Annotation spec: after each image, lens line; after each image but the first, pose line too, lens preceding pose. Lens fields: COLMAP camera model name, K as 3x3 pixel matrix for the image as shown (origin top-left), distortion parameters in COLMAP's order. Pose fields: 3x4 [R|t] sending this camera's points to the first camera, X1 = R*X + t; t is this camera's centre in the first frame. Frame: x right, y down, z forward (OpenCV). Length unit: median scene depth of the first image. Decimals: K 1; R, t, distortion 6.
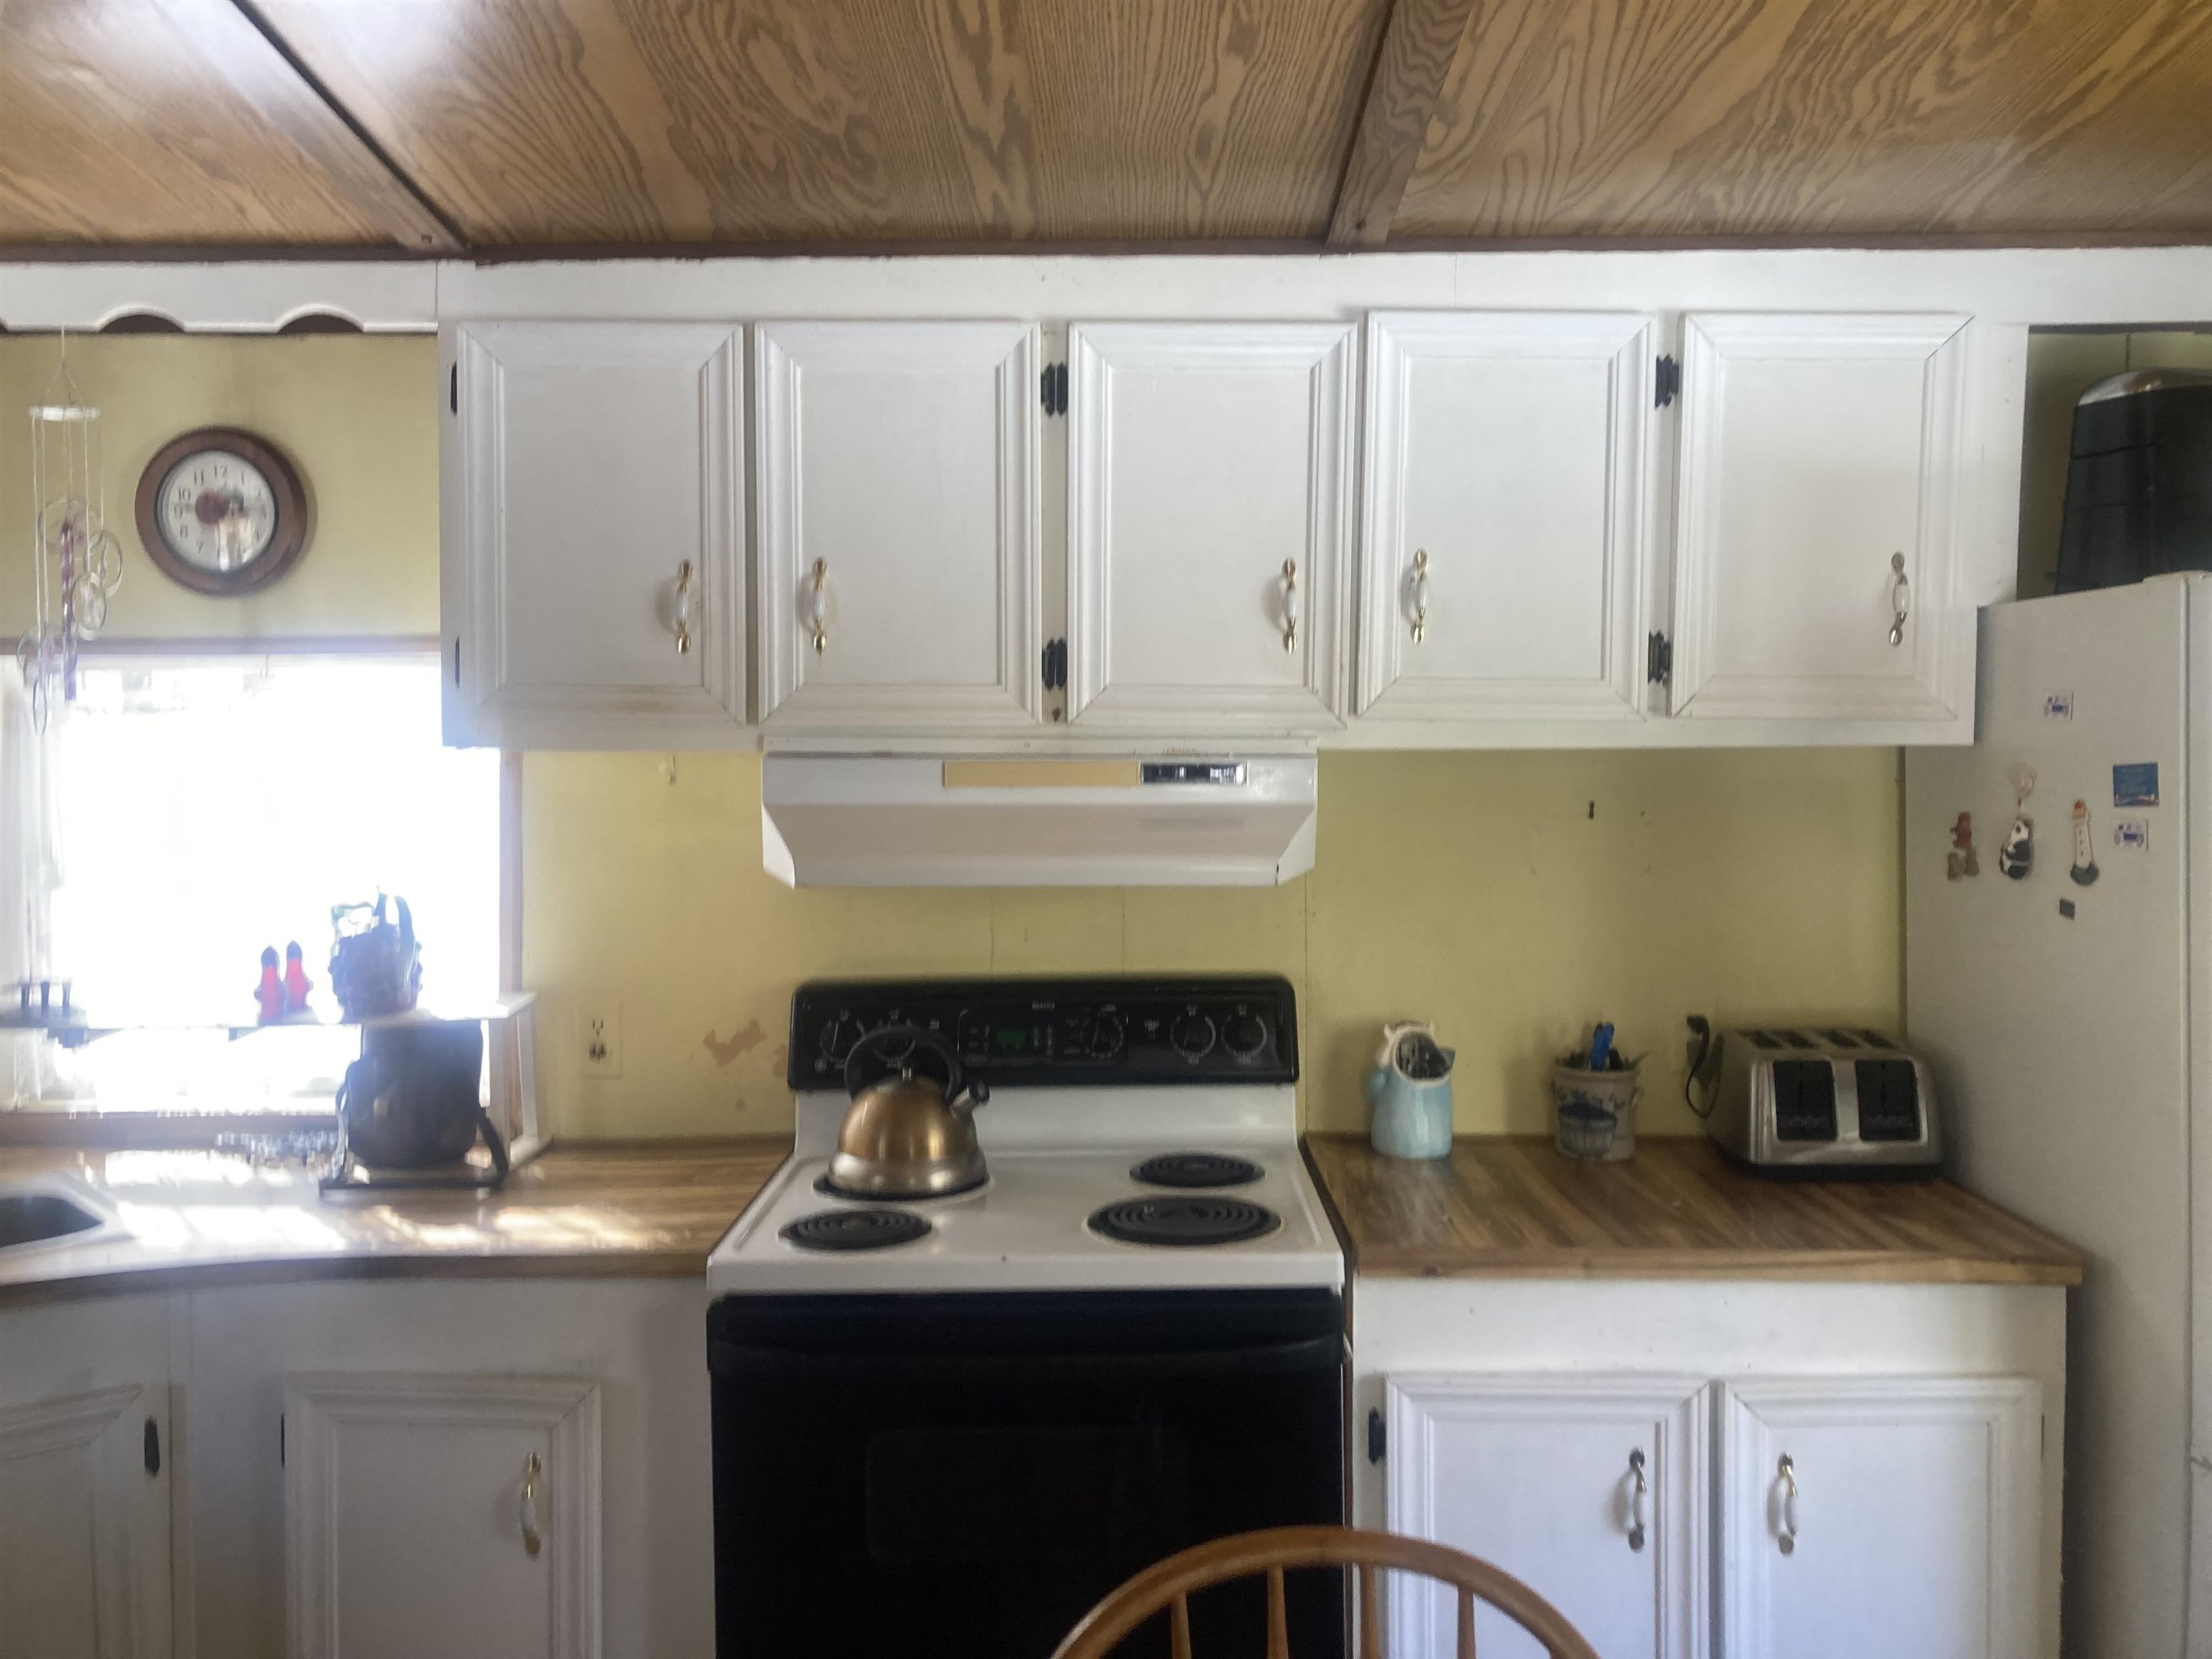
lens RADIAL K [[1813.7, 0, 1098.9], [0, 1813.7, 783.7], [0, 0, 1]] dist [0.051909, -0.004409]
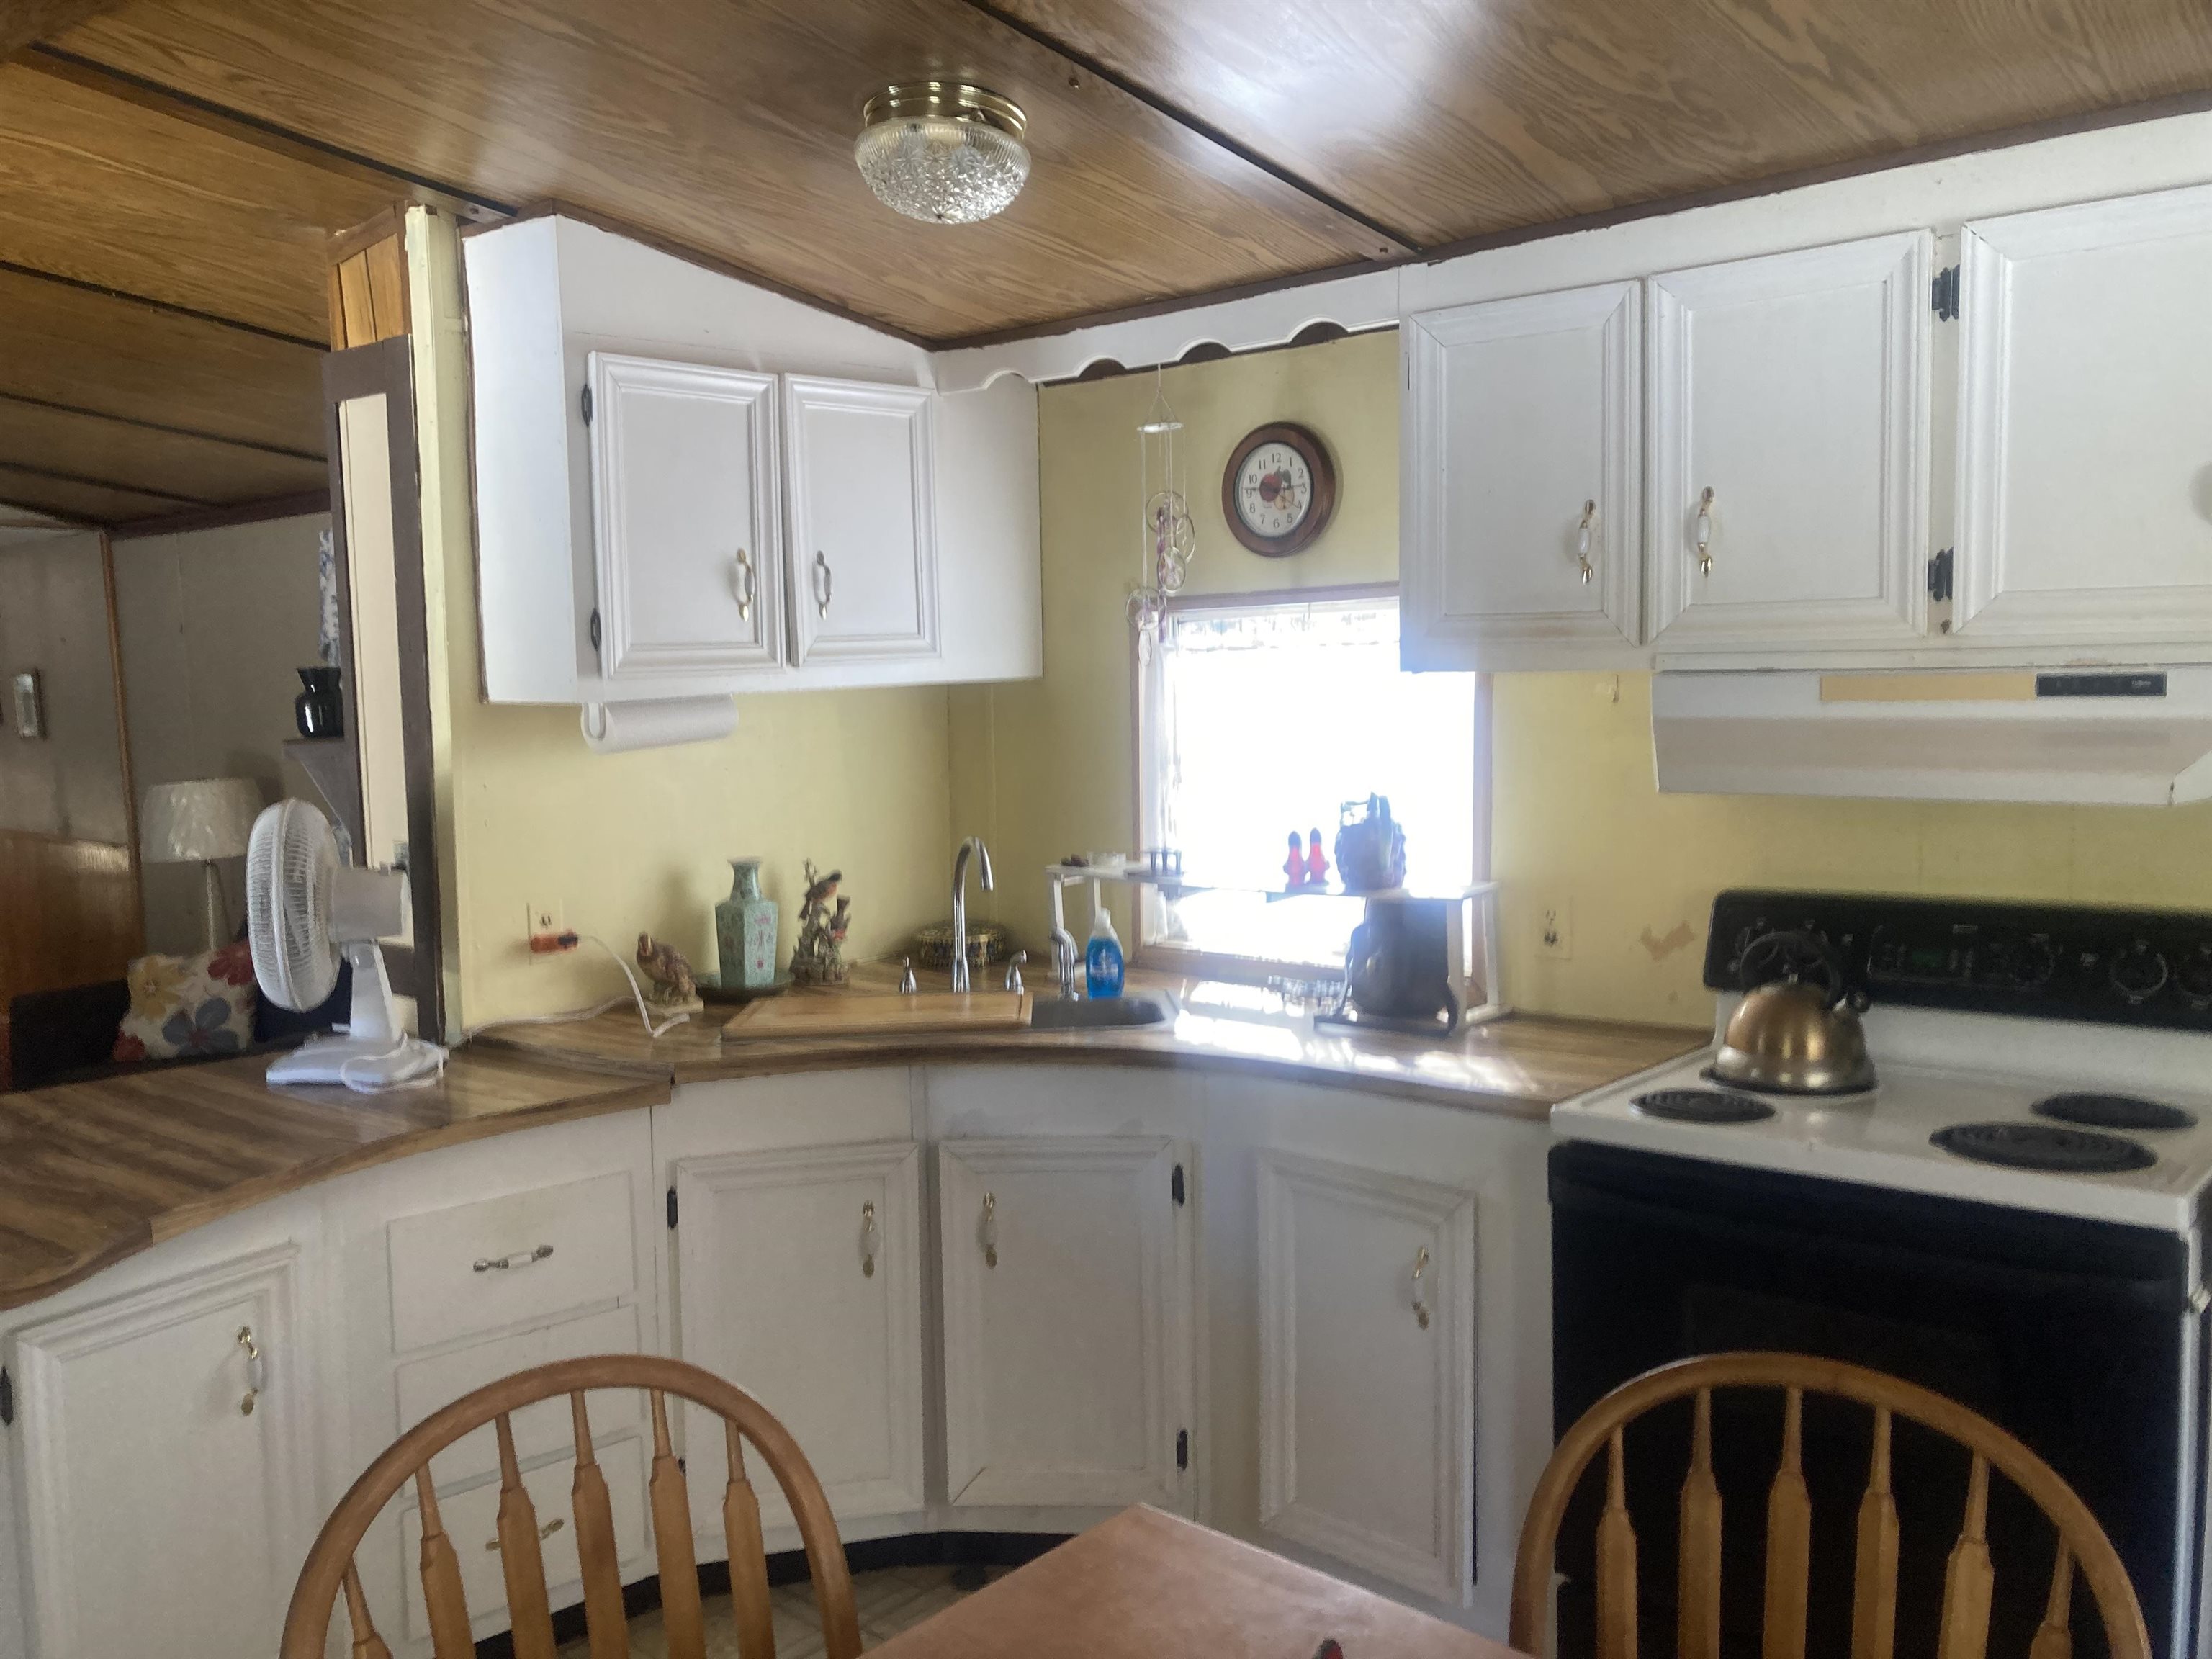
lens RADIAL K [[1813.7, 0, 1098.9], [0, 1813.7, 783.7], [0, 0, 1]] dist [0.051909, -0.004409]
pose [[0.774828, 0.025048, -0.631676, 0.250869], [-0.005316, 0.999438, 0.033110, 0.016188], [0.632150, -0.022297, 0.774525, -0.062964]]
